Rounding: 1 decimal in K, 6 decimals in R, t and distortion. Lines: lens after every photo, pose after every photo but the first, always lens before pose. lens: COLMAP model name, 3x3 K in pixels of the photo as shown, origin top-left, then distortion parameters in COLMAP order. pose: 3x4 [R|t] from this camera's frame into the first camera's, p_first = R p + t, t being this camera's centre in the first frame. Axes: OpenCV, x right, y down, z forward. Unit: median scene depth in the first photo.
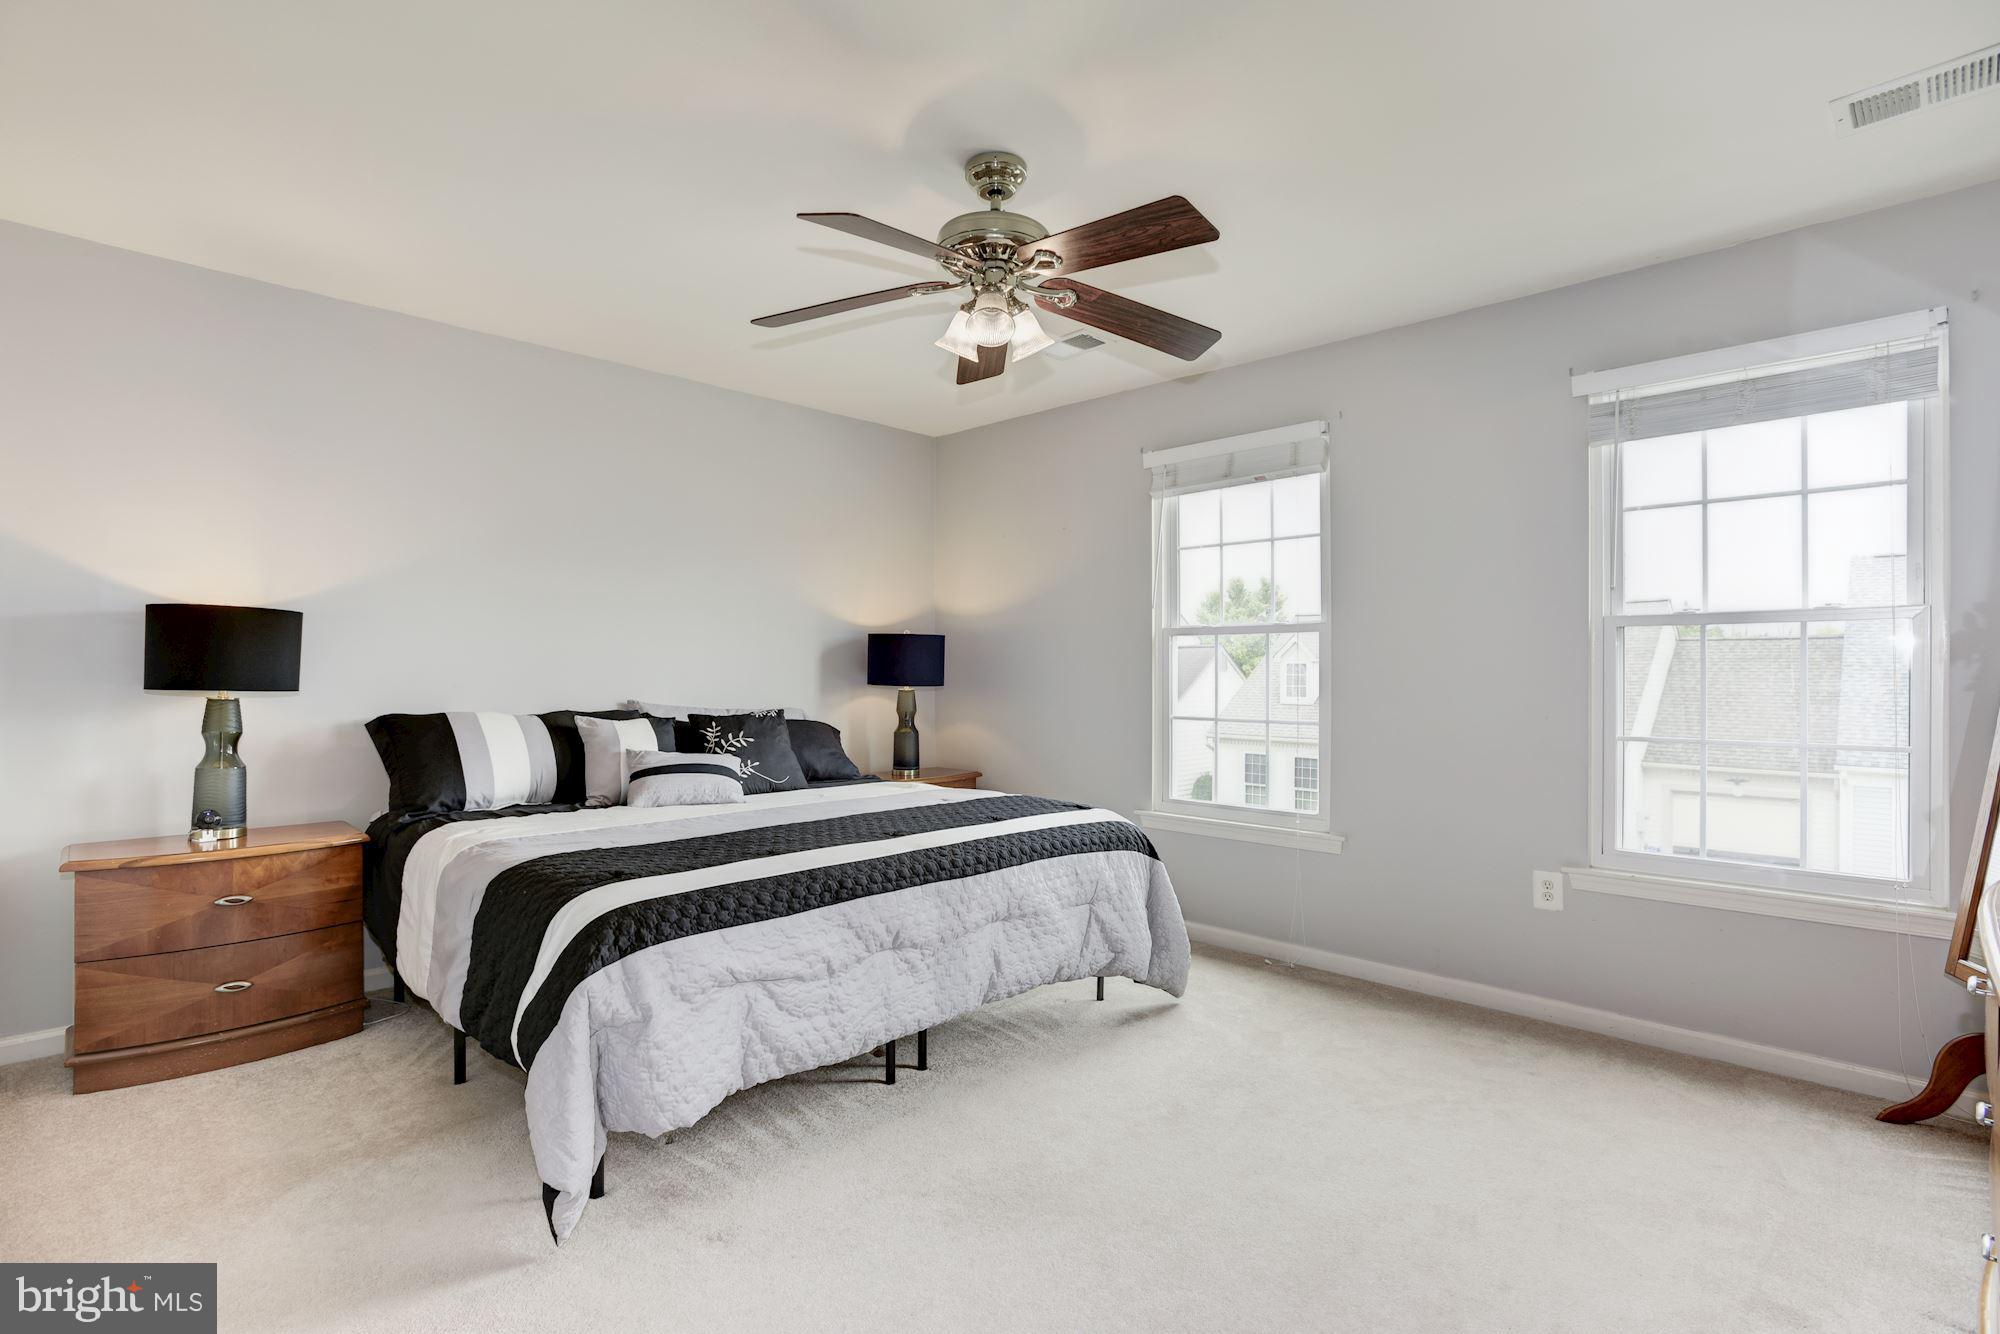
lens RADIAL K [[992.0, 0, 941.0], [0, 992.0, 665.3], [0, 0, 1]] dist [0.030966, 0.000165]
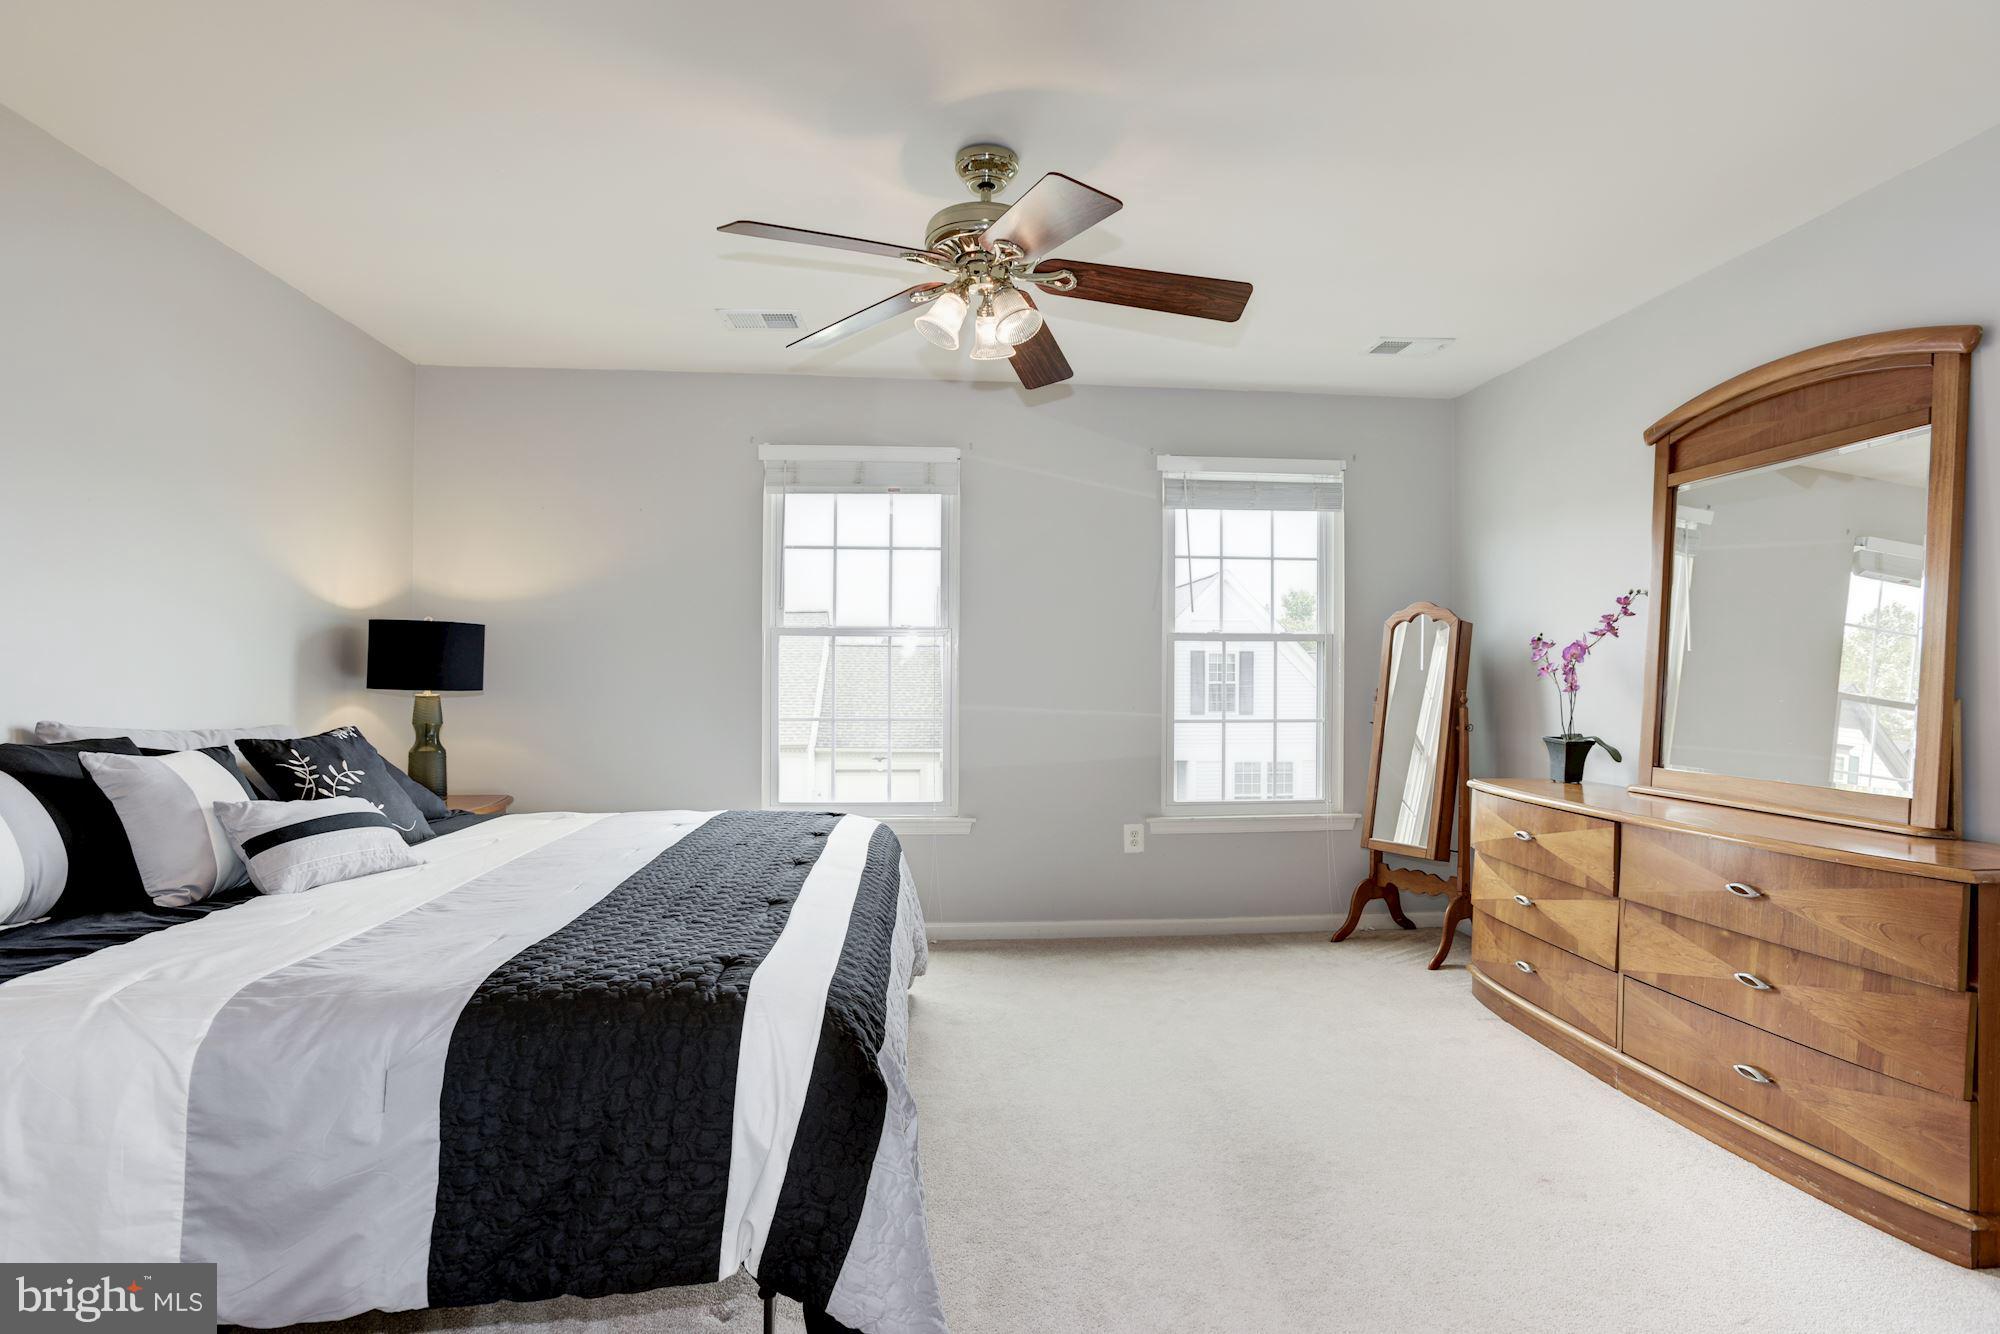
lens RADIAL K [[951.3, 0, 1000.0], [0, 951.3, 667.0], [0, 0, 1]] dist [-0.003265, 0.000237]
pose [[0.650767, 0.008859, 0.759226, -0.434933], [-0.005909, 0.999961, -0.006602, 0.007253], [-0.759255, -0.000190, 0.650794, 0.297755]]
